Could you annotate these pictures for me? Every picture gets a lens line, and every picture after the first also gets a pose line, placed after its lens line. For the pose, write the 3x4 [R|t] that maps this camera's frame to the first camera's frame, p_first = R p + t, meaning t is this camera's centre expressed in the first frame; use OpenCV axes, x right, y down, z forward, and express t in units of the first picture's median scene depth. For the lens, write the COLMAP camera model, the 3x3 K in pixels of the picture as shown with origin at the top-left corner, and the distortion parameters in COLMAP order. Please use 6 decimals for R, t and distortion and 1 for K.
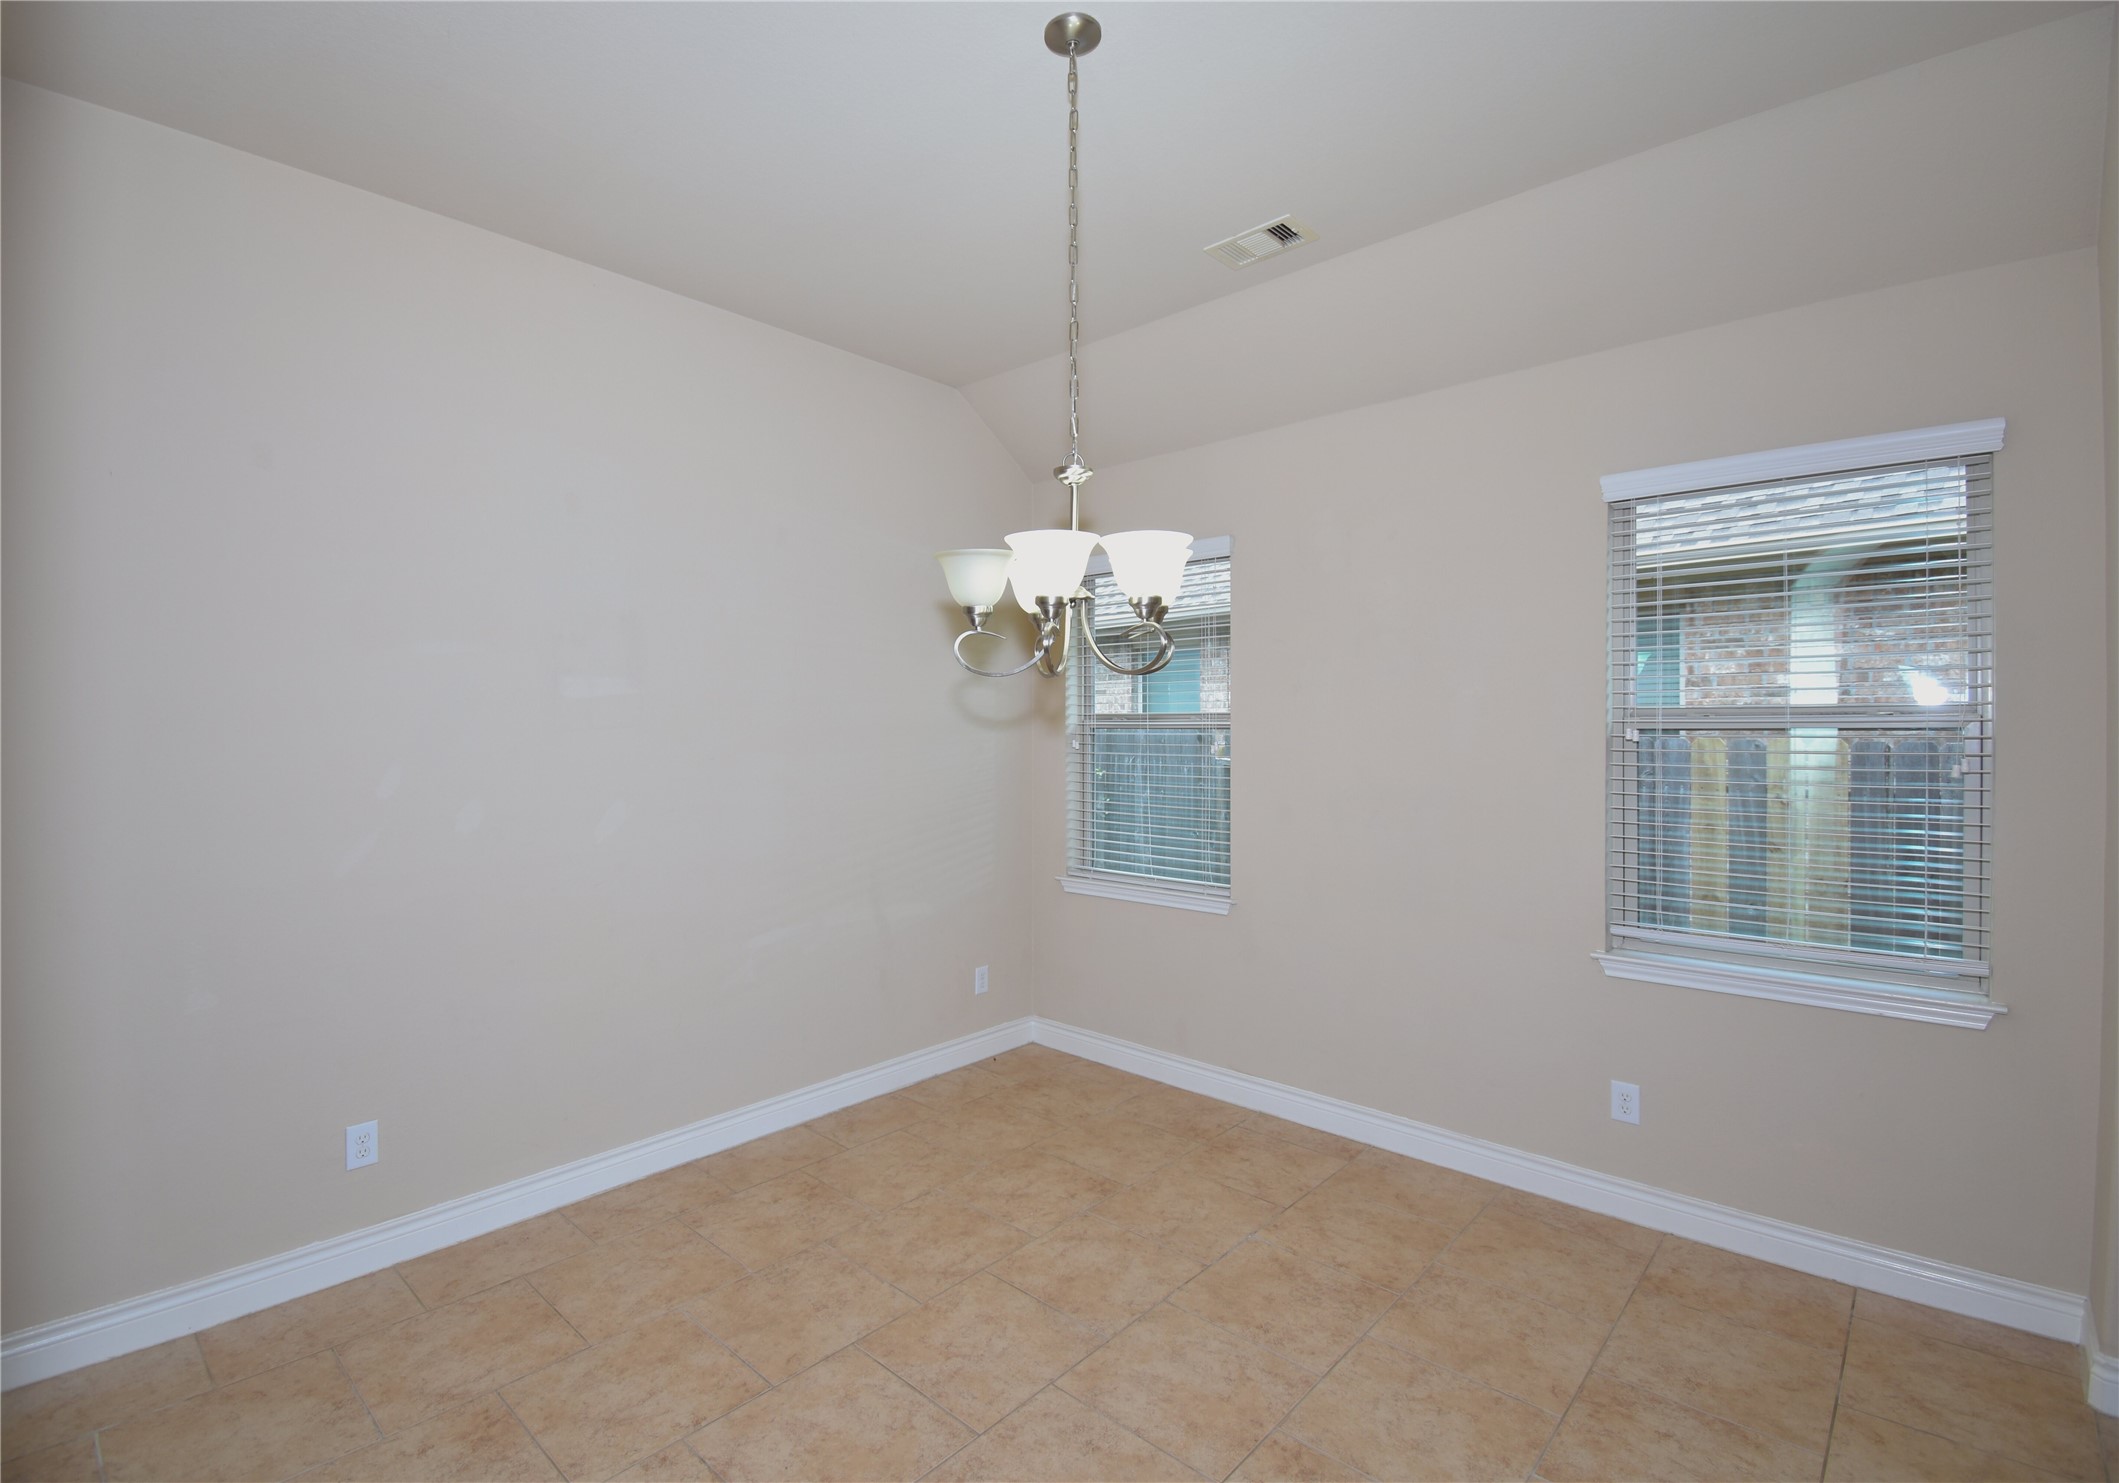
lens RADIAL K [[934.5, 0, 1059.5], [0, 934.5, 741.5], [0, 0, 1]] dist [0.016631, -0.024391]
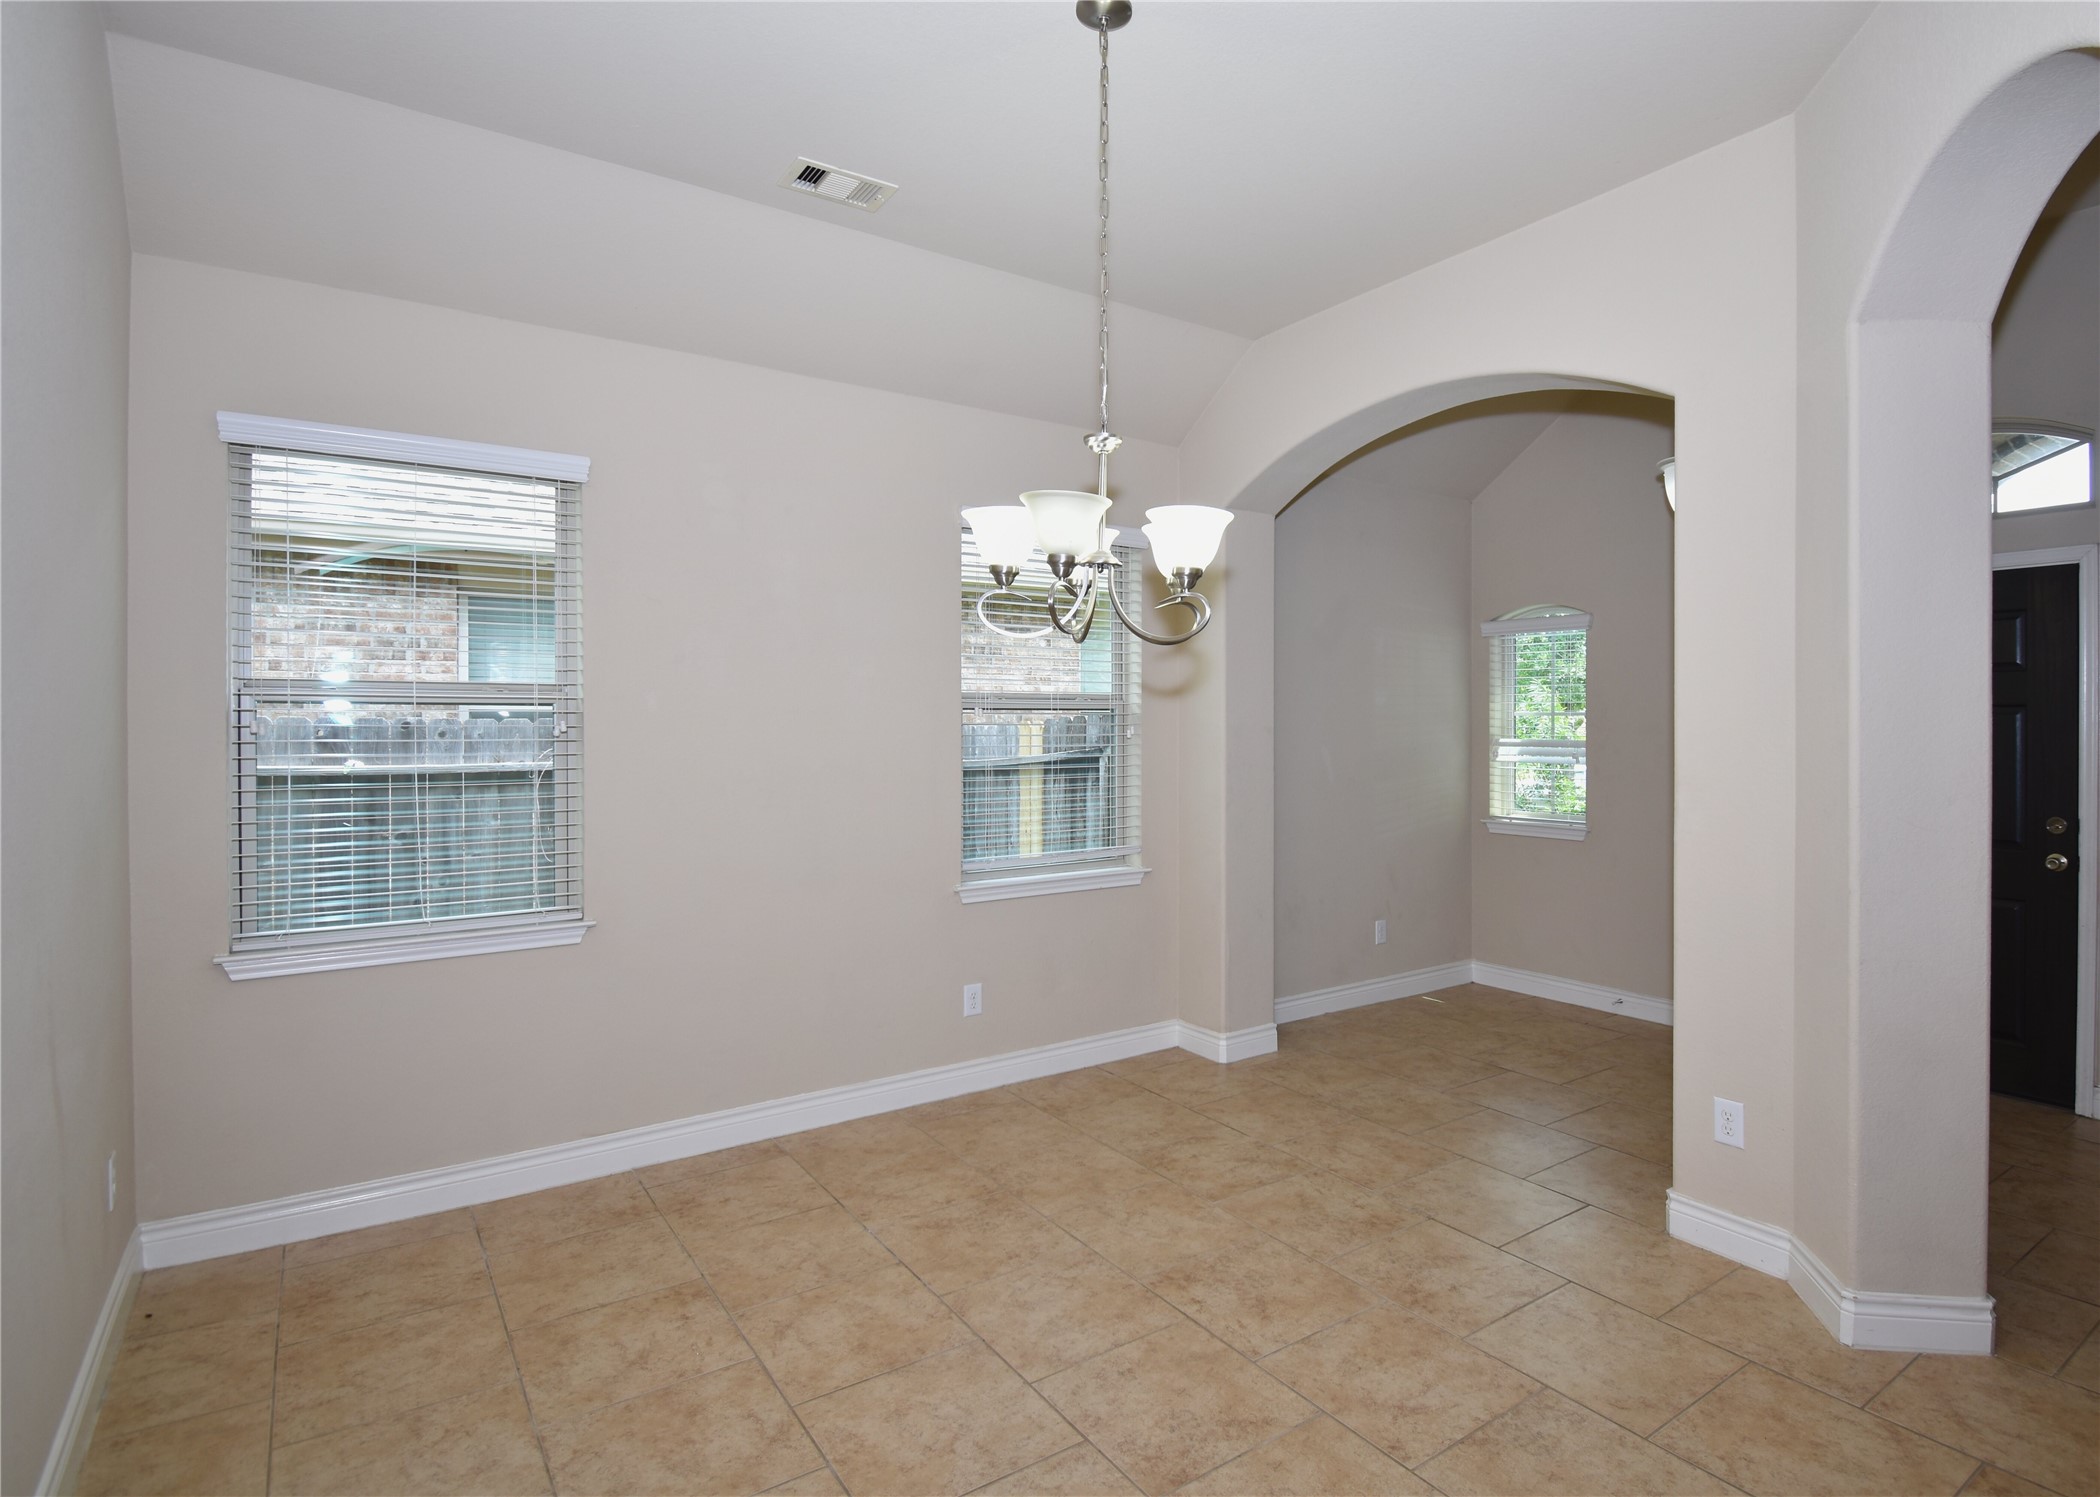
lens RADIAL K [[1072.7, 0, 1050.0], [0, 1072.7, 748.5], [0, 0, 1]] dist [0.021022, -0.033999]
pose [[0.257446, -0.021194, 0.966060, -0.784296], [0.014638, 0.999730, 0.018032, 0.018082], [-0.966182, 0.009498, 0.257687, 0.523116]]
